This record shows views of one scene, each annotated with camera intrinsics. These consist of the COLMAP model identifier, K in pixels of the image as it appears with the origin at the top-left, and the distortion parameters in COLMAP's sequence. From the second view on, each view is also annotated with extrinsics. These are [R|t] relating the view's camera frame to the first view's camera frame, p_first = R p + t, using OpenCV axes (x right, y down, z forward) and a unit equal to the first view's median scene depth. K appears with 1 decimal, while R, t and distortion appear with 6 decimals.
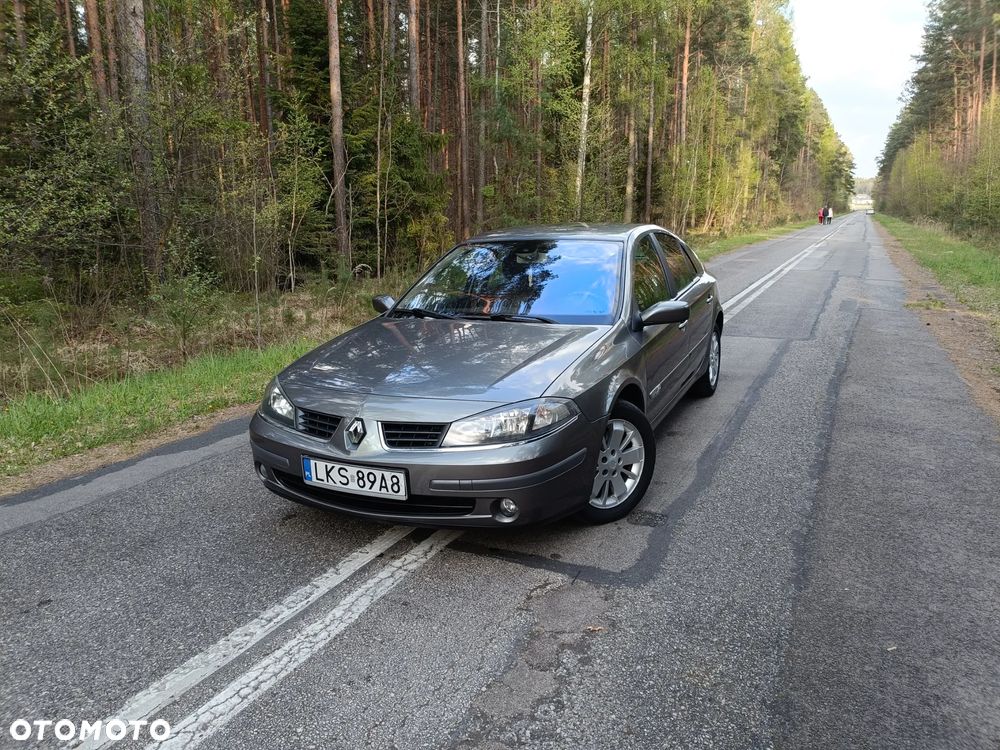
lens RADIAL K [[737.8, 0, 500.5], [0, 737.8, 373.0], [0, 0, 1]] dist [0.025472, -0.012412]
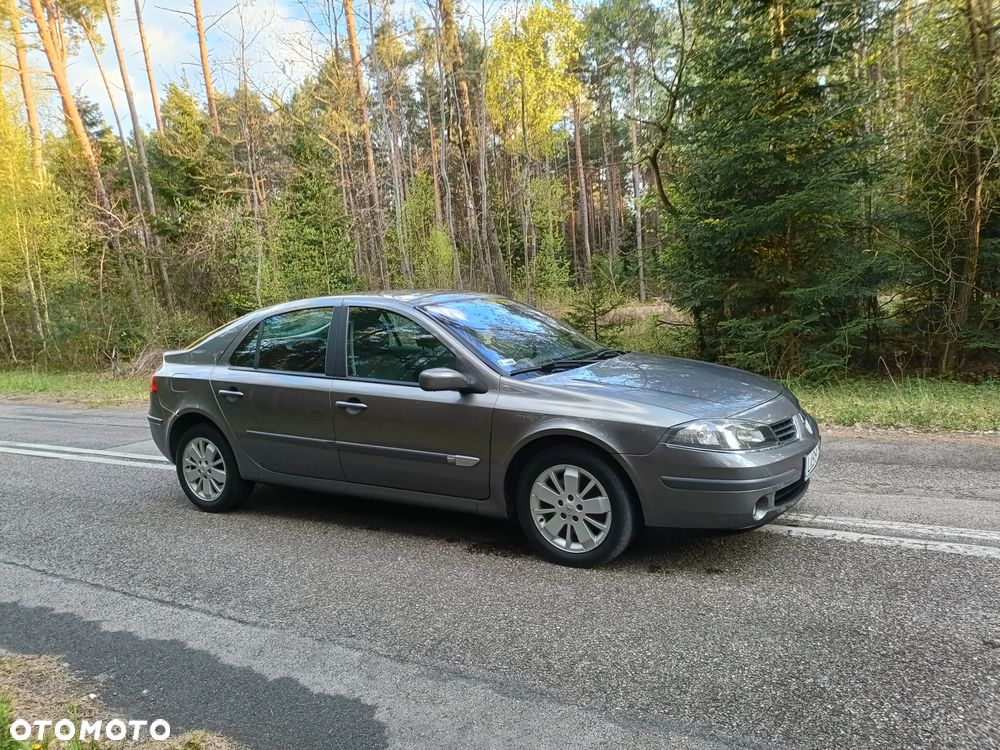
lens RADIAL K [[736.8, 0, 500.1], [0, 736.8, 374.4], [0, 0, 1]] dist [0.021704, -0.006708]
pose [[0.094591, -0.092003, 0.991256, -1.351337], [0.260087, 0.963422, 0.064601, -0.191357], [-0.960941, 0.251702, 0.115060, 1.224411]]
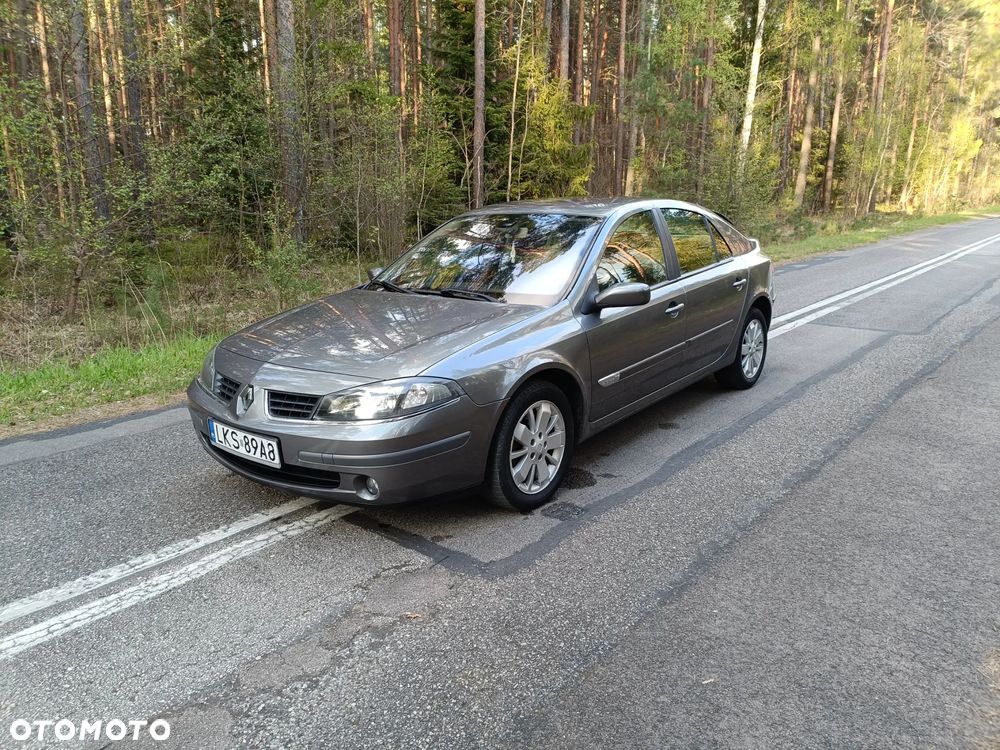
lens RADIAL K [[740.2, 0, 500.1], [0, 740.2, 373.5], [0, 0, 1]] dist [0.019750, -0.005363]
pose [[0.972484, 0.065128, -0.223680, 0.348687], [-0.057509, 0.997526, 0.040420, -0.014323], [0.225759, -0.026444, 0.973824, 0.067558]]
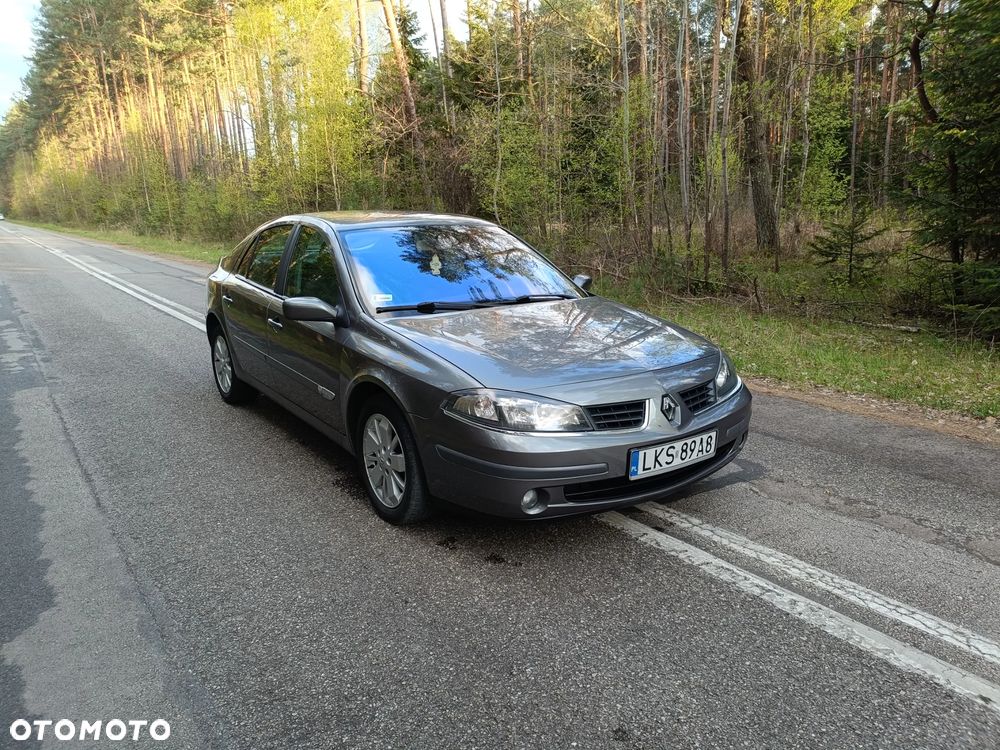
lens RADIAL K [[731.6, 0, 497.6], [0, 731.6, 374.9], [0, 0, 1]] dist [0.019804, -0.006445]
pose [[0.494028, -0.173122, 0.852036, -1.055334], [0.177000, 0.979480, 0.096388, -0.091857], [-0.851238, 0.103192, 0.514533, 0.632038]]
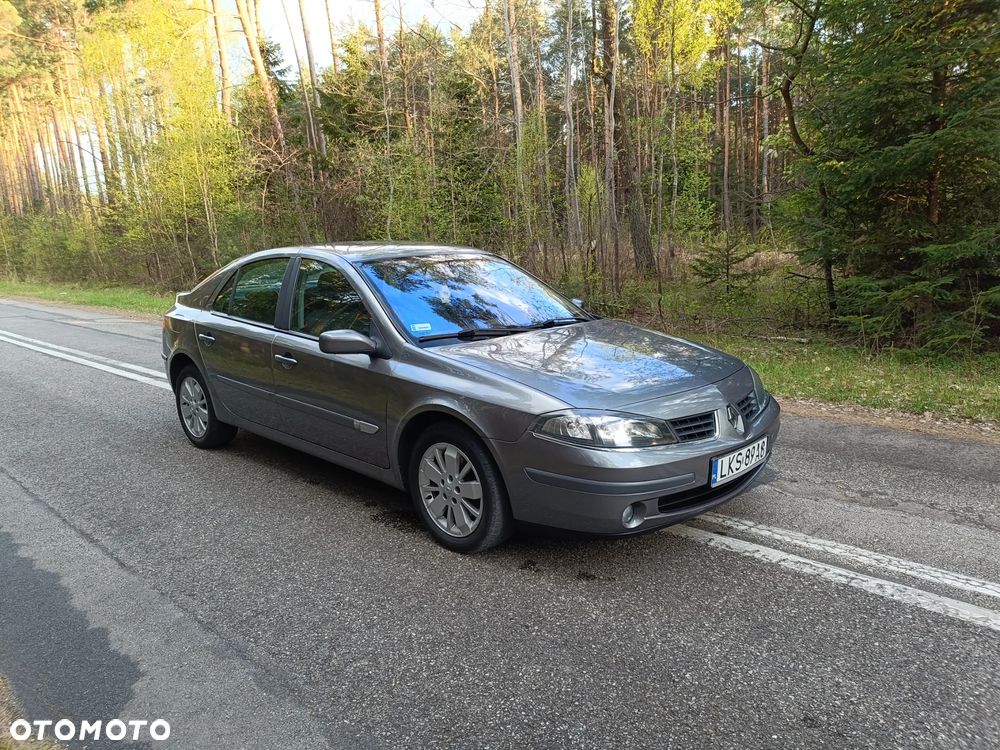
lens RADIAL K [[731.9, 0, 497.0], [0, 731.9, 373.6], [0, 0, 1]] dist [0.021100, -0.007227]
pose [[0.326176, -0.159354, 0.931781, -1.179586], [0.215823, 0.972209, 0.090718, -0.137905], [-0.920342, 0.171510, 0.351503, 0.860049]]
